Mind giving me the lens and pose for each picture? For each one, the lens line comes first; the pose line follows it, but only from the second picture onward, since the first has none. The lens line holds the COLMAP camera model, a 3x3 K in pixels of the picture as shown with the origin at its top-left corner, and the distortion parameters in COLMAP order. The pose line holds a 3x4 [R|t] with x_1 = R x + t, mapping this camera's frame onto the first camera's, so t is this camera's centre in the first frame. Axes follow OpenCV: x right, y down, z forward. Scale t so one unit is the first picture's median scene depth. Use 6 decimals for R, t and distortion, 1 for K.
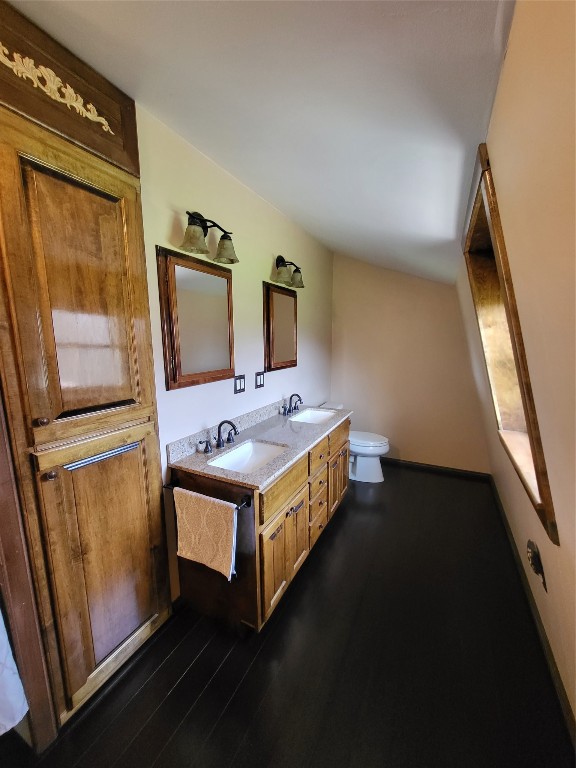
lens RADIAL K [[297.2, 0, 289.0], [0, 297.2, 387.6], [0, 0, 1]] dist [0.000974, 0.000085]
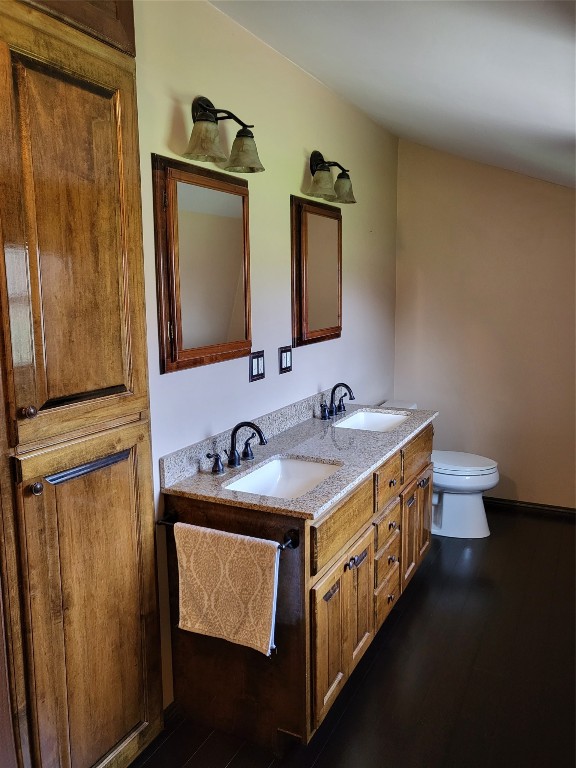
lens RADIAL K [[592.9, 0, 299.2], [0, 592.9, 380.9], [0, 0, 1]] dist [-0.044009, 0.097102]
pose [[0.999926, -0.006621, 0.010157, -0.122664], [0.006651, 0.999973, -0.002973, 0.030983], [-0.010137, 0.003040, 0.999944, -0.284765]]
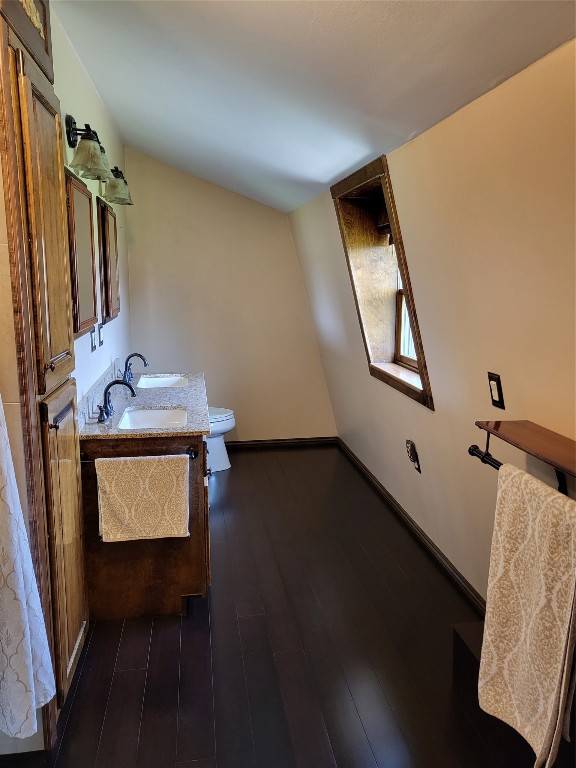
lens RADIAL K [[592.9, 0, 299.2], [0, 592.9, 380.9], [0, 0, 1]] dist [-0.044009, 0.097102]
pose [[0.796990, -0.094170, 0.596606, -0.862289], [0.082732, 0.995481, 0.046610, 0.088796], [-0.598299, 0.012210, 0.801180, -0.624340]]
